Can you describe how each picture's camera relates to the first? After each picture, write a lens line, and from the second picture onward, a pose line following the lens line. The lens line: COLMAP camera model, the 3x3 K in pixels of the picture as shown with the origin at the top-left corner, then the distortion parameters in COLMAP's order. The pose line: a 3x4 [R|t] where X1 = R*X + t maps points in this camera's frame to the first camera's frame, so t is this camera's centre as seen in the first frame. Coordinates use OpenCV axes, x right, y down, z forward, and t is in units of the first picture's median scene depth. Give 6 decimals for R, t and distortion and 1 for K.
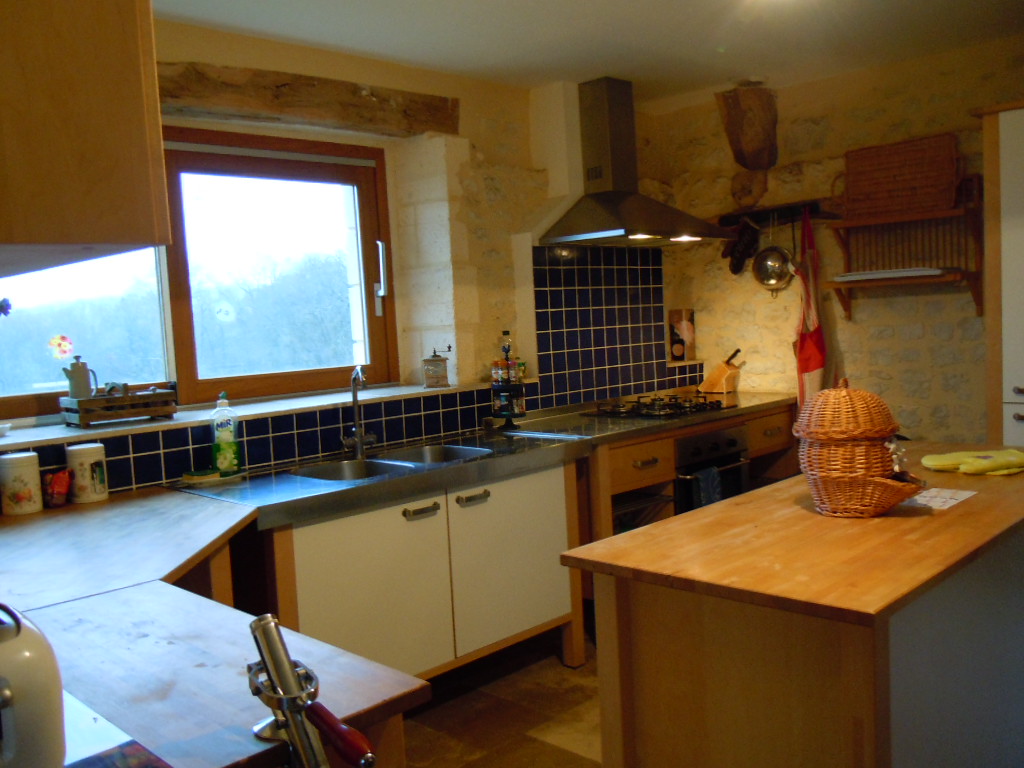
lens RADIAL K [[924.2, 0, 512.0], [0, 924.2, 384.0], [0, 0, 1]] dist [0.105279, -0.273413]
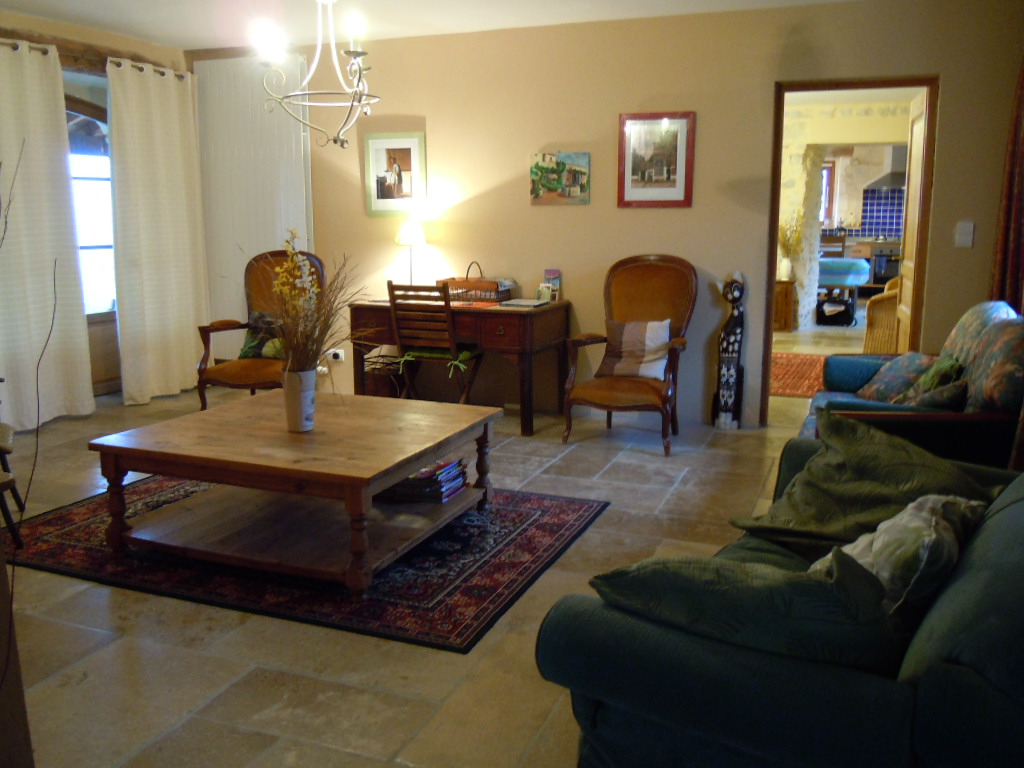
lens RADIAL K [[924.2, 0, 512.0], [0, 924.2, 384.0], [0, 0, 1]] dist [0.105279, -0.273413]
pose [[0.396000, 0.215853, -0.892520, 2.787944], [-0.089322, 0.976424, 0.196513, -0.005506], [0.913896, 0.001902, 0.405944, -1.620560]]
